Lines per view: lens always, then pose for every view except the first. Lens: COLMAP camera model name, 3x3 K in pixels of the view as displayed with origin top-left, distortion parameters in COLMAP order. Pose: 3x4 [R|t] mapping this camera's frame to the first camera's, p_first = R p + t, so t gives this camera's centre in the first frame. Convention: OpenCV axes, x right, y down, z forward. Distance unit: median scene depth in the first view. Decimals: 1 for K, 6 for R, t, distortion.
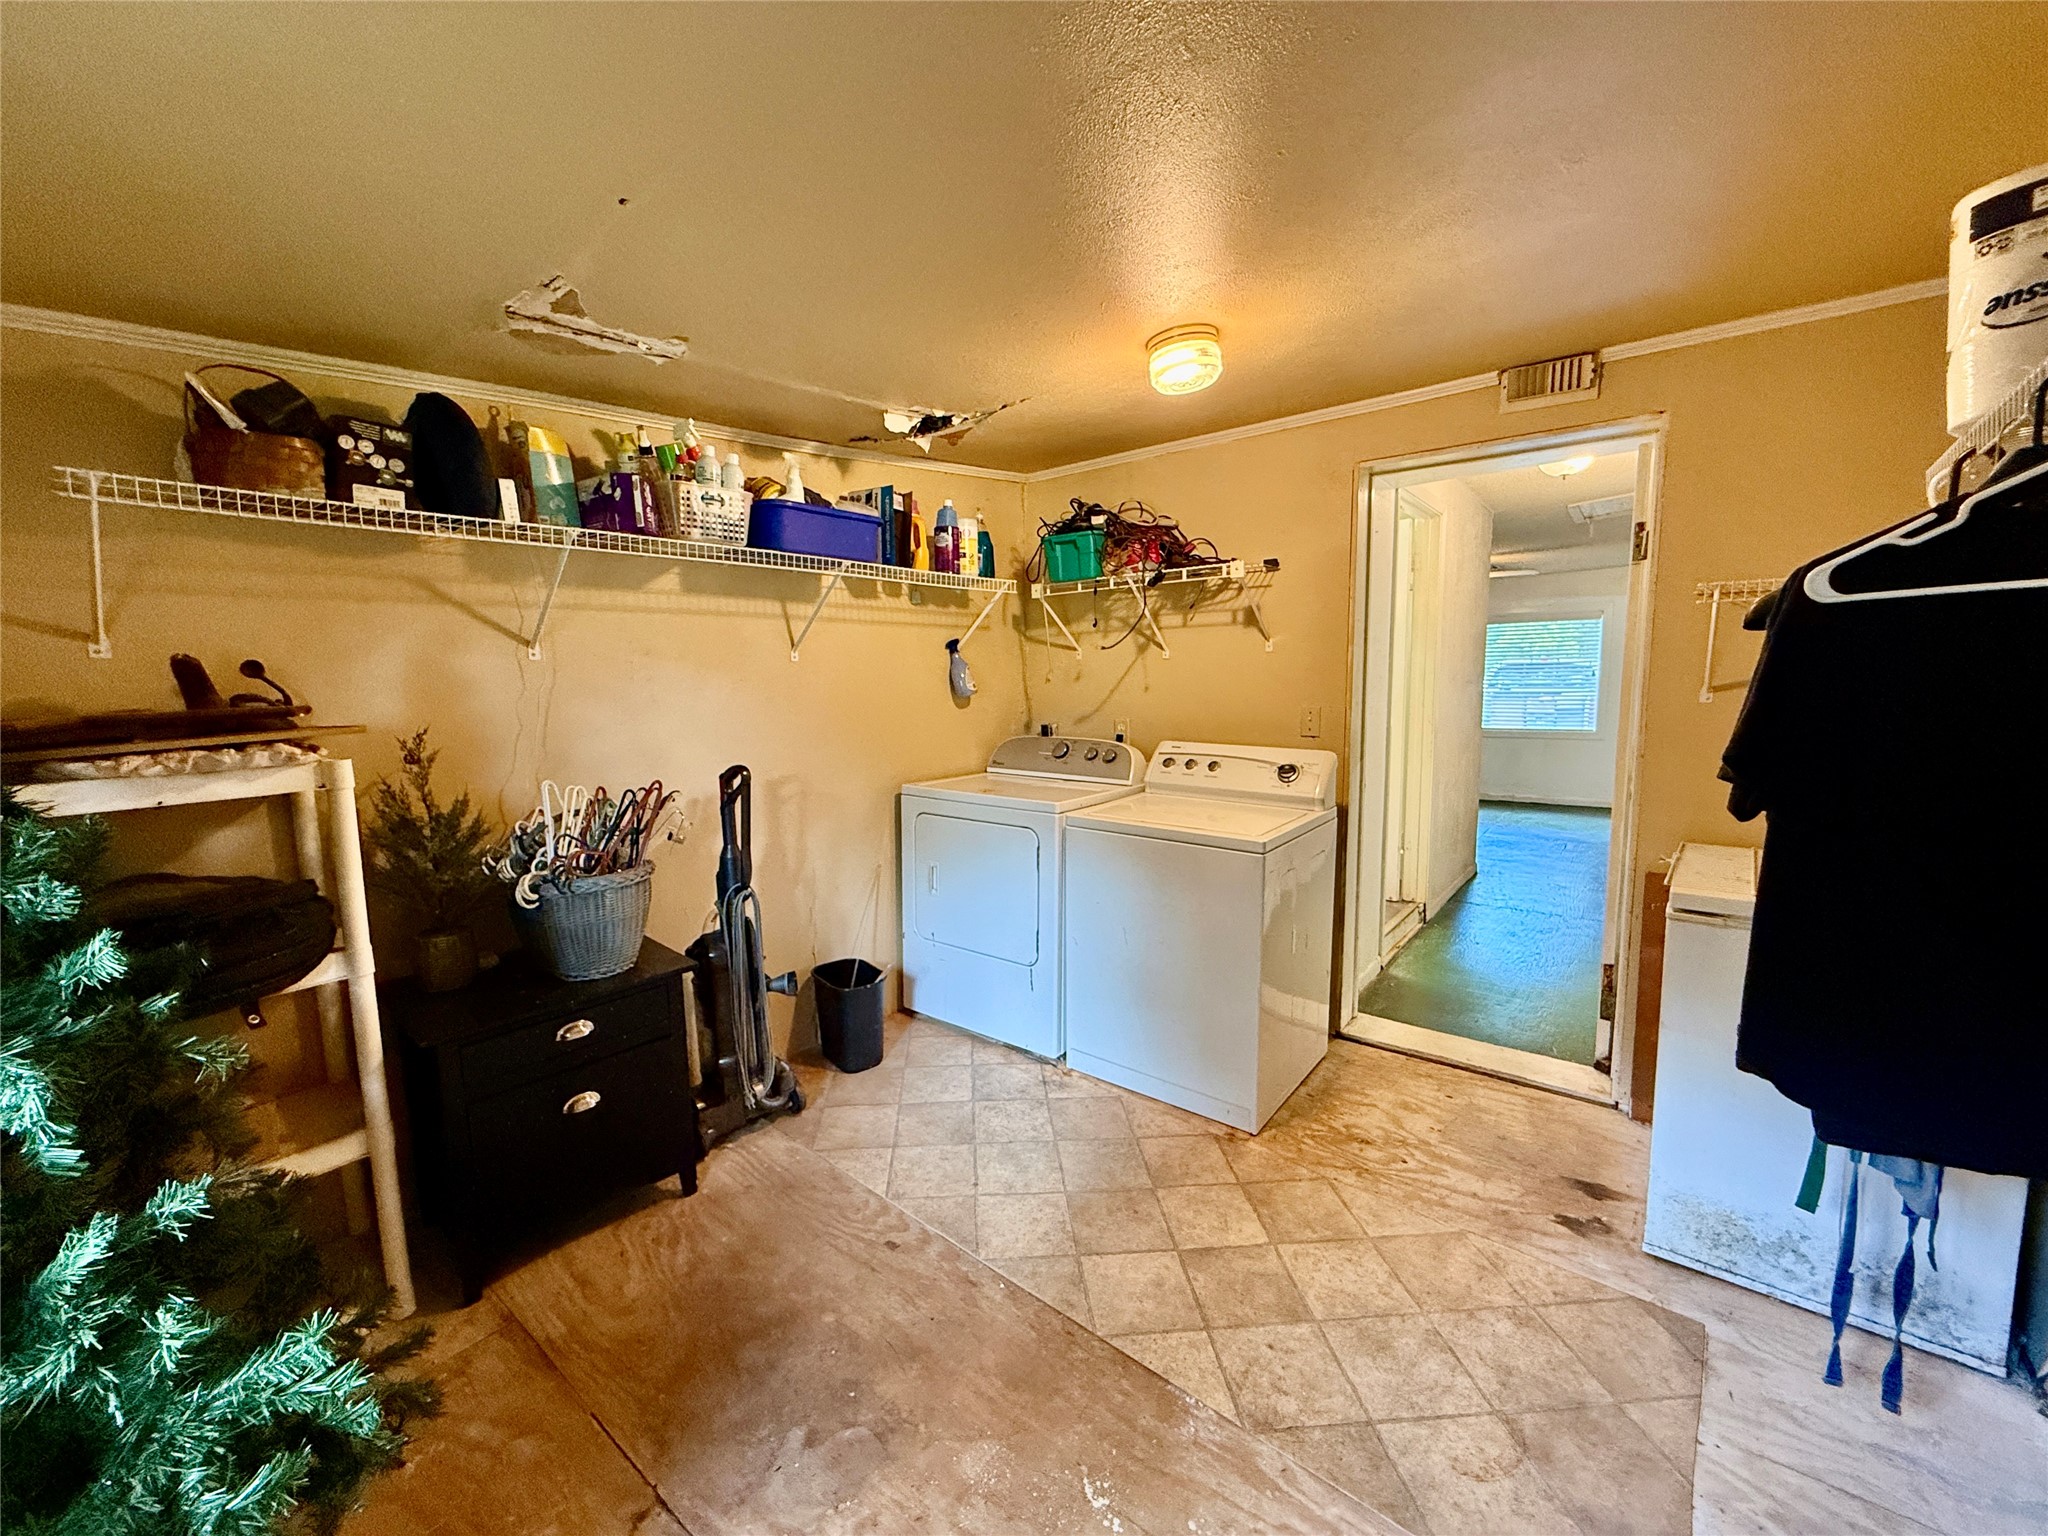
lens RADIAL K [[817.4, 0, 1013.5], [0, 817.4, 765.3], [0, 0, 1]] dist [0.001674, -0.000702]
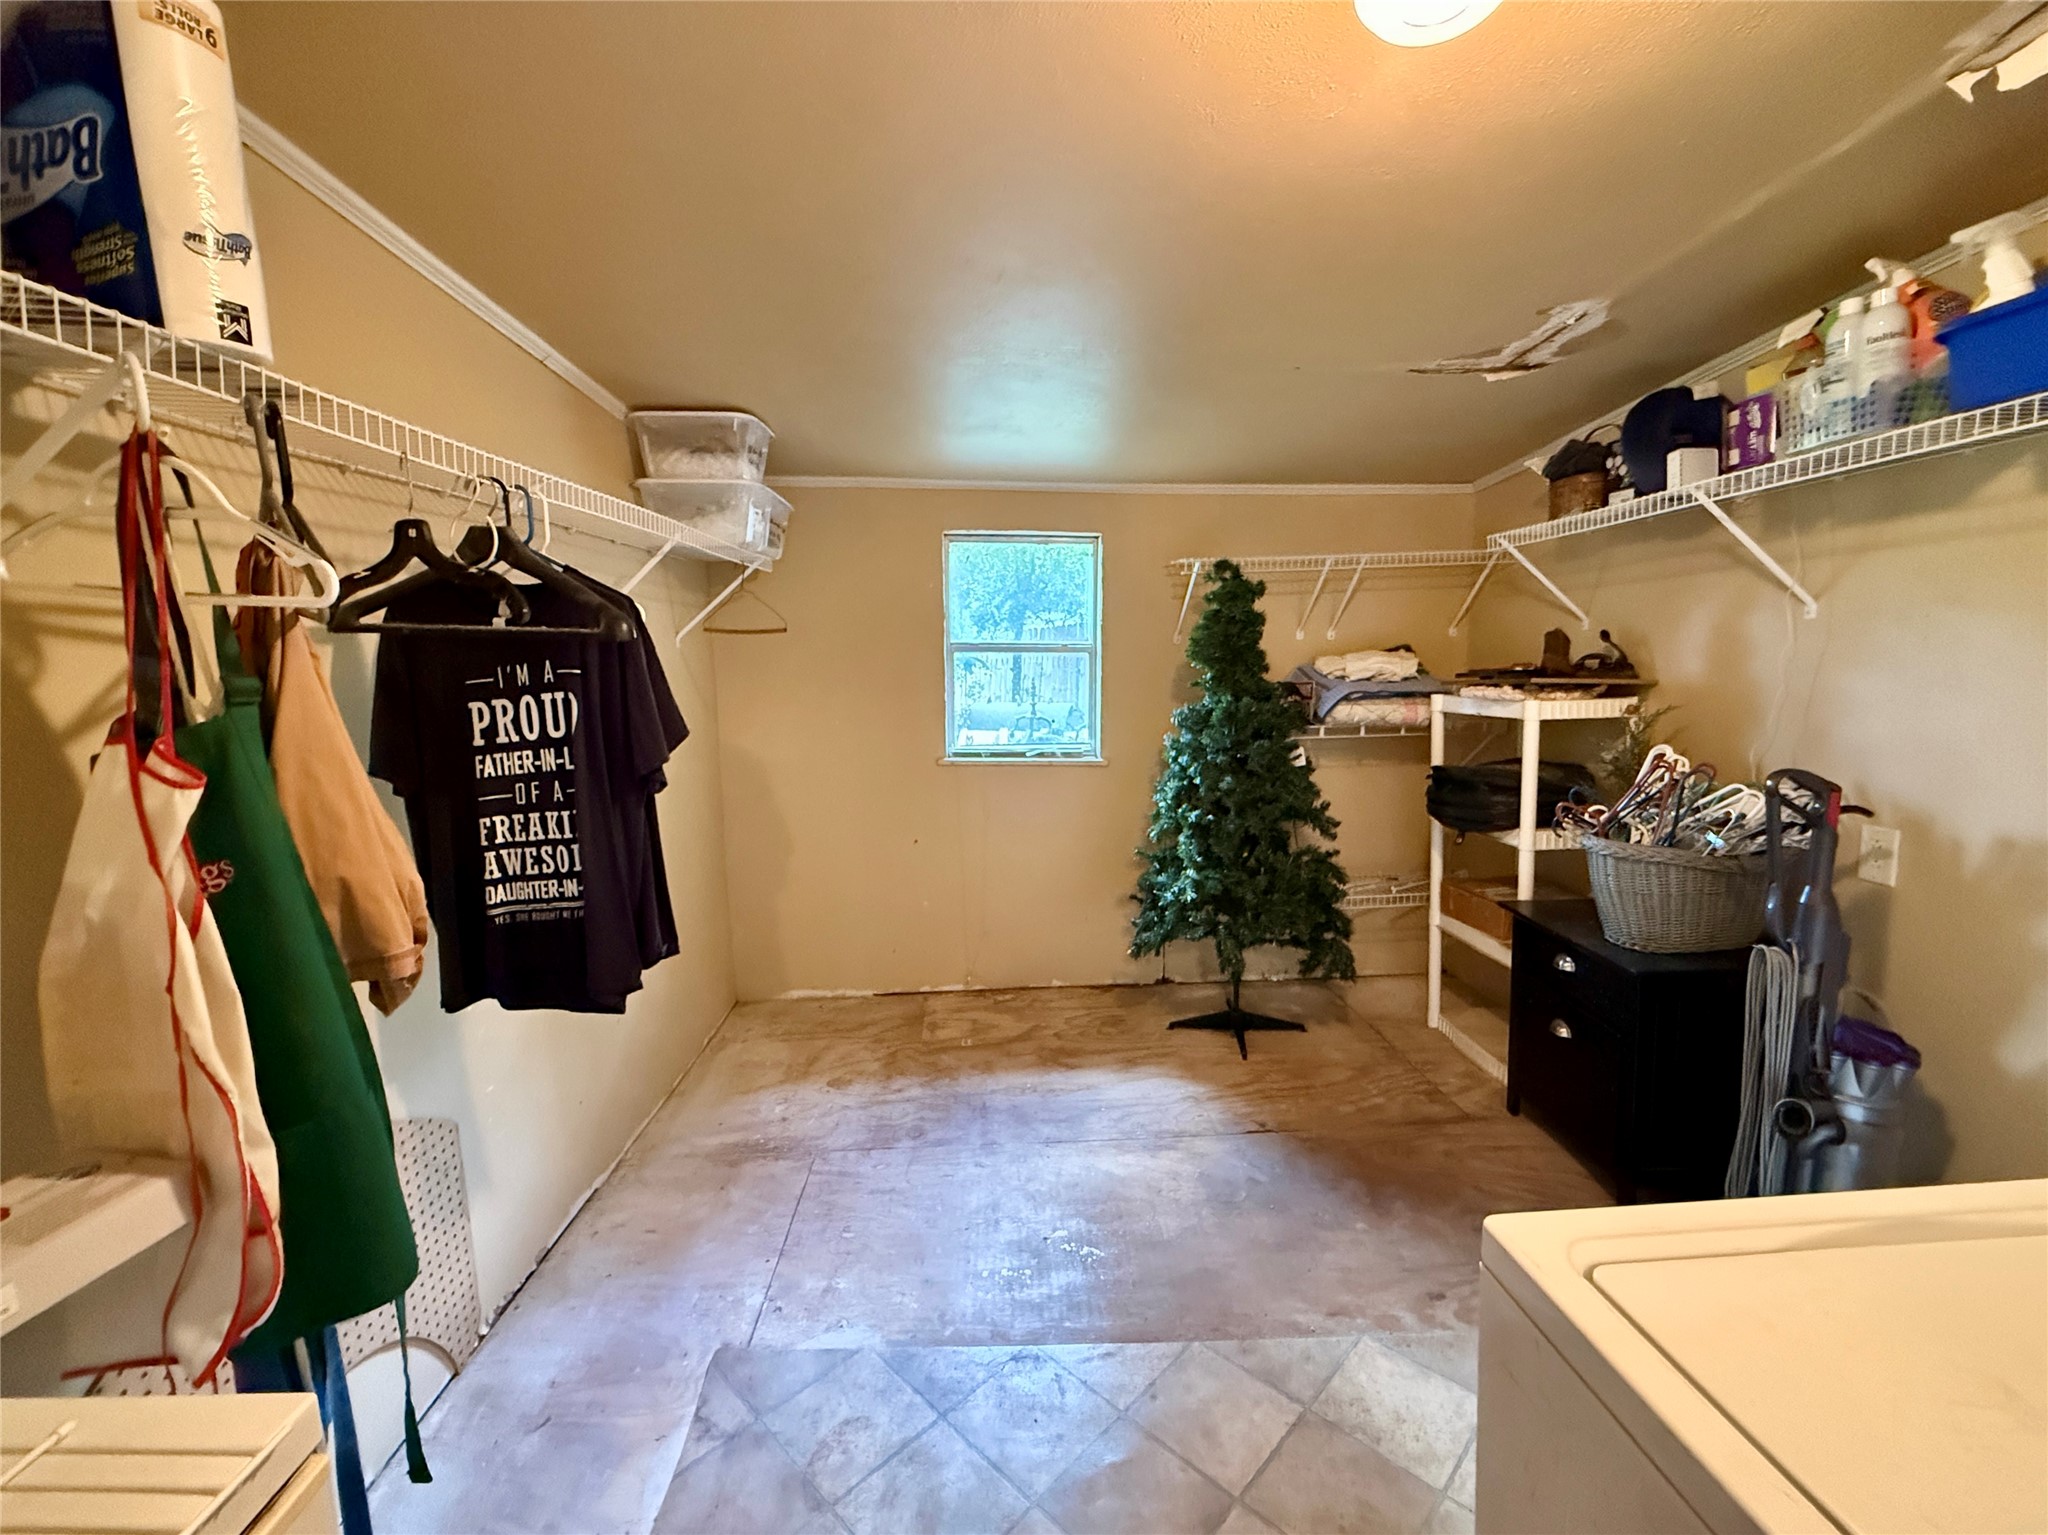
lens RADIAL K [[817.4, 0, 1024.0], [0, 817.4, 764.8], [0, 0, 1]] dist [0.001674, -0.000702]
pose [[-0.738303, 0.115332, -0.664536, 0.785063], [-0.041728, 0.975574, 0.215673, -0.163454], [0.673177, 0.186962, -0.715456, 1.367206]]
